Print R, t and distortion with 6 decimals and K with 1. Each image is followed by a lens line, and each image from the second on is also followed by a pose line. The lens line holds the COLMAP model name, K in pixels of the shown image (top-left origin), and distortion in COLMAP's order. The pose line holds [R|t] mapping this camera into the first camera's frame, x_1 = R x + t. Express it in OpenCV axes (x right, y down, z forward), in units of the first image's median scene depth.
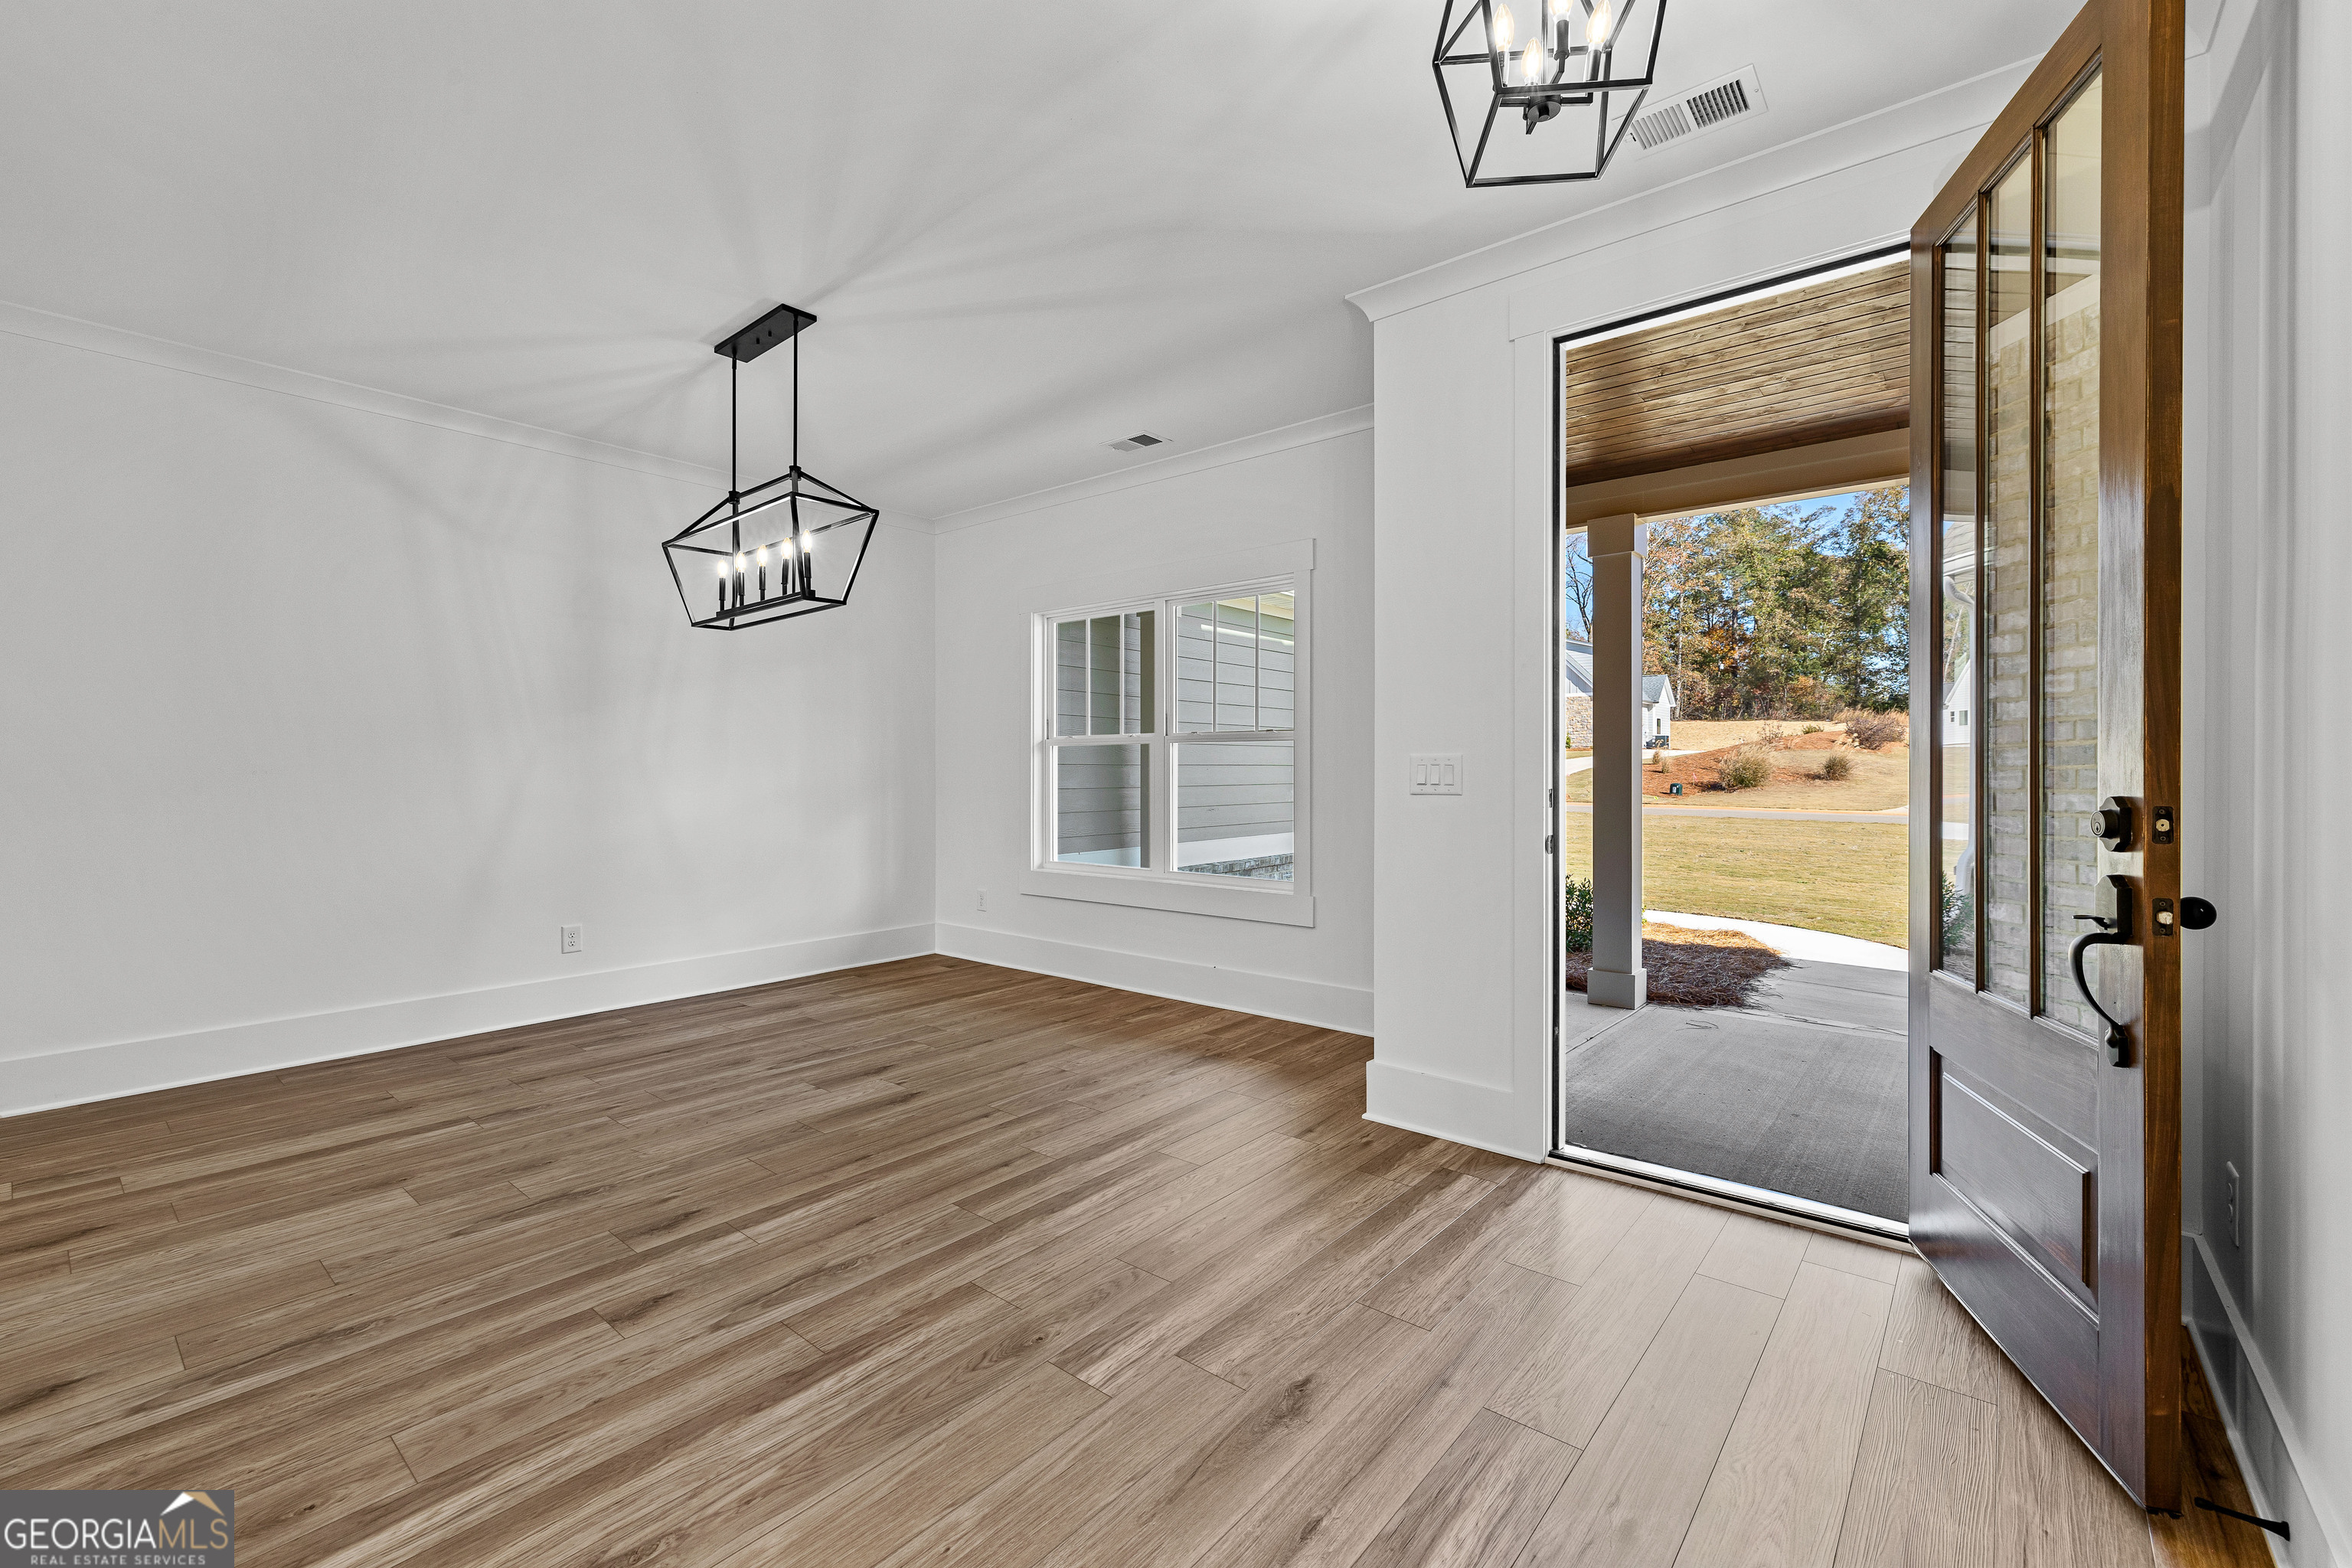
lens RADIAL K [[995.6, 0, 1169.1], [0, 995.6, 760.8], [0, 0, 1]] dist [0.002526, -0.000016]
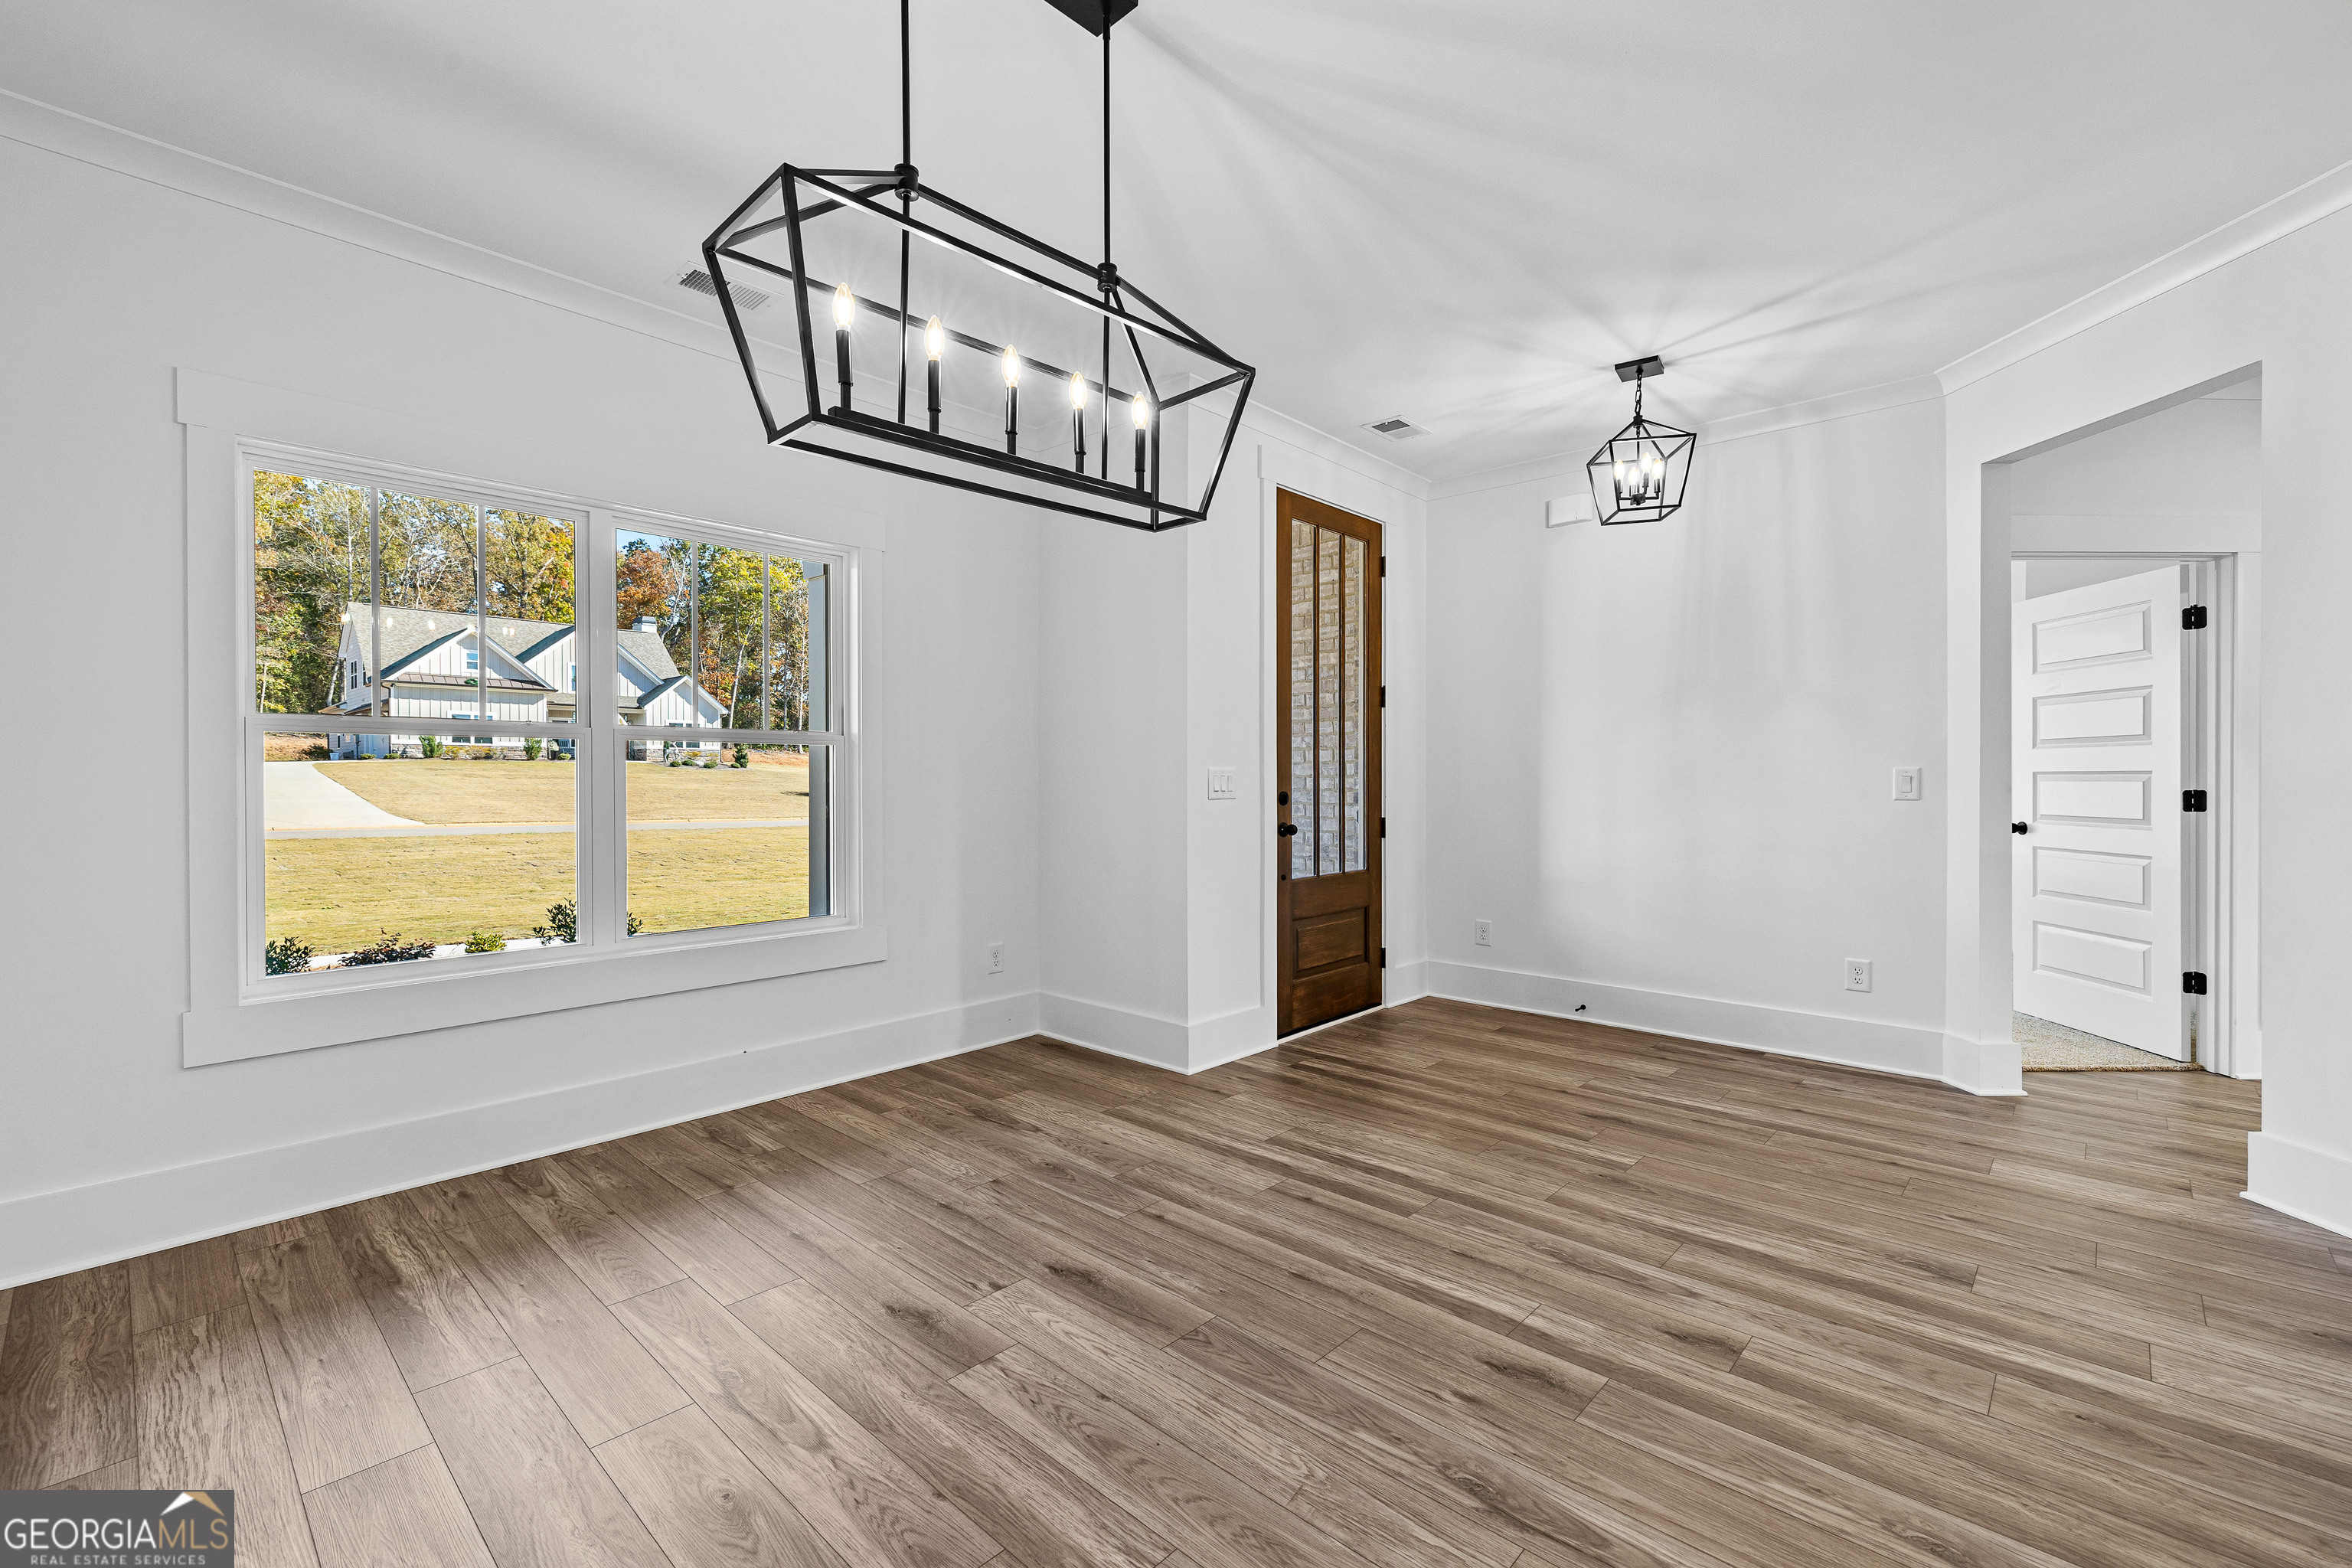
lens RADIAL K [[1010.1, 0, 1177.0], [0, 1010.1, 770.6], [0, 0, 1]] dist [-0.002518, 0.000736]
pose [[0.042727, 0.005245, 0.999073, -1.397227], [-0.005441, 0.999973, -0.005017, 0.007231], [-0.999072, -0.005221, 0.042755, 1.345980]]
